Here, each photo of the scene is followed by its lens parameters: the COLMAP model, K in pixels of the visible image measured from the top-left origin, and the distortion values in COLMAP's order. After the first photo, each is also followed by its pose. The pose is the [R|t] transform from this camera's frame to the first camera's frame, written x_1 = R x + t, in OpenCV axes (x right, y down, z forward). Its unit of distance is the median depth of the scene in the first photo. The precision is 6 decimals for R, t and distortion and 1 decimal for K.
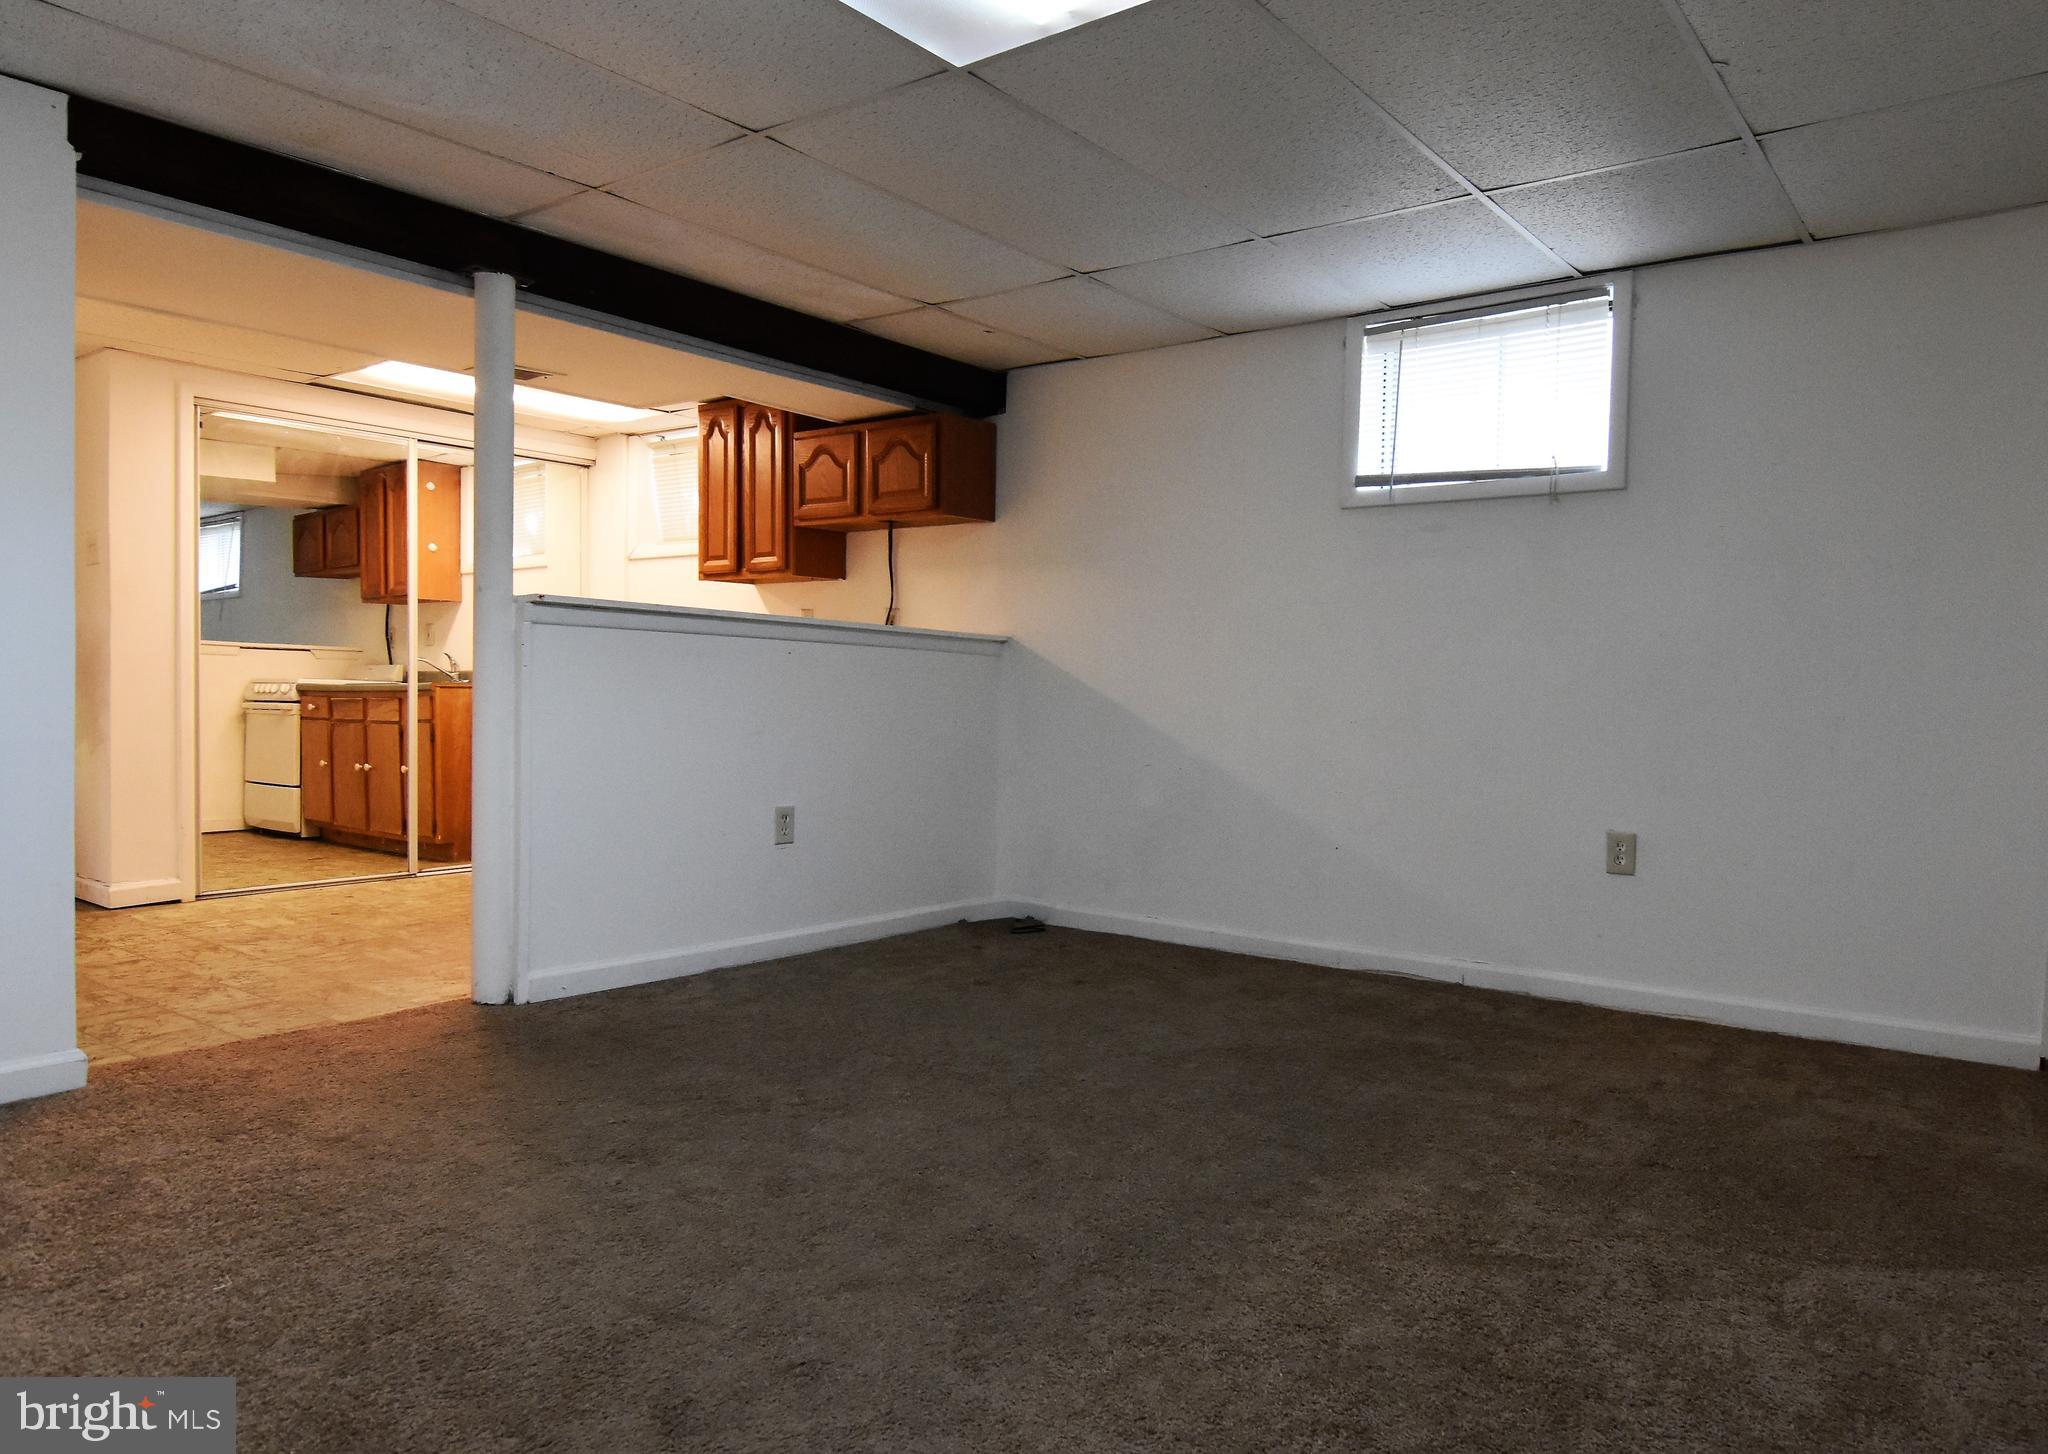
lens RADIAL K [[1352.7, 0, 1024.0], [0, 1352.7, 727.0], [0, 0, 1]] dist [0.001618, 0.001520]
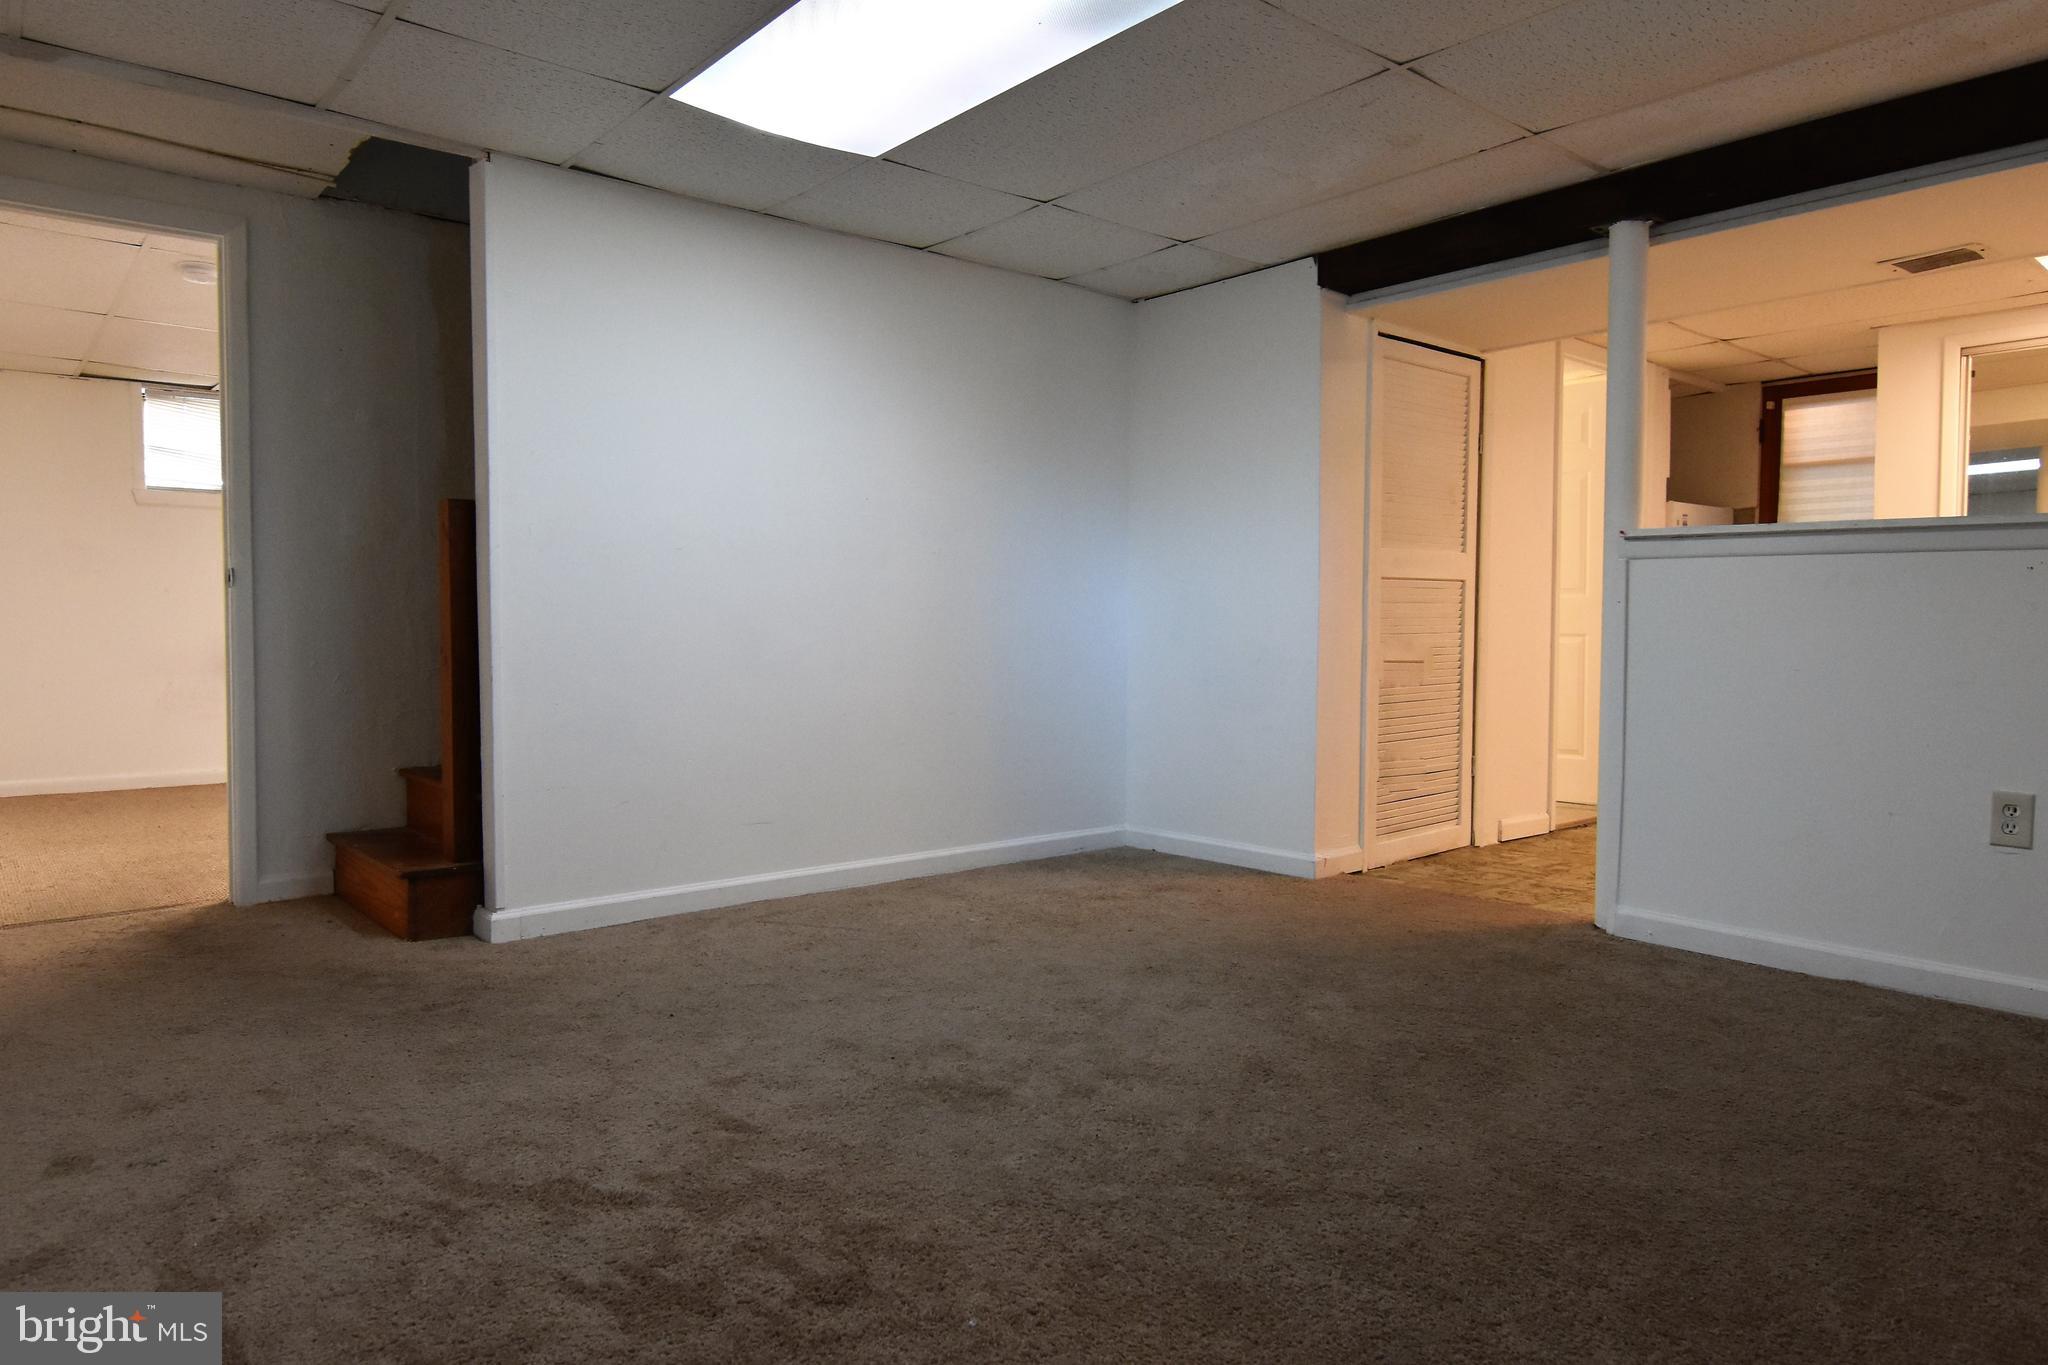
lens RADIAL K [[1299.0, 0, 1058.5], [0, 1299.0, 692.3], [0, 0, 1]] dist [-0.003113, -0.001519]
pose [[-0.189093, 0.026187, -0.981610, 0.649042], [-0.040363, 0.998592, 0.034415, 0.005646], [0.981129, 0.046128, -0.187770, 0.752048]]
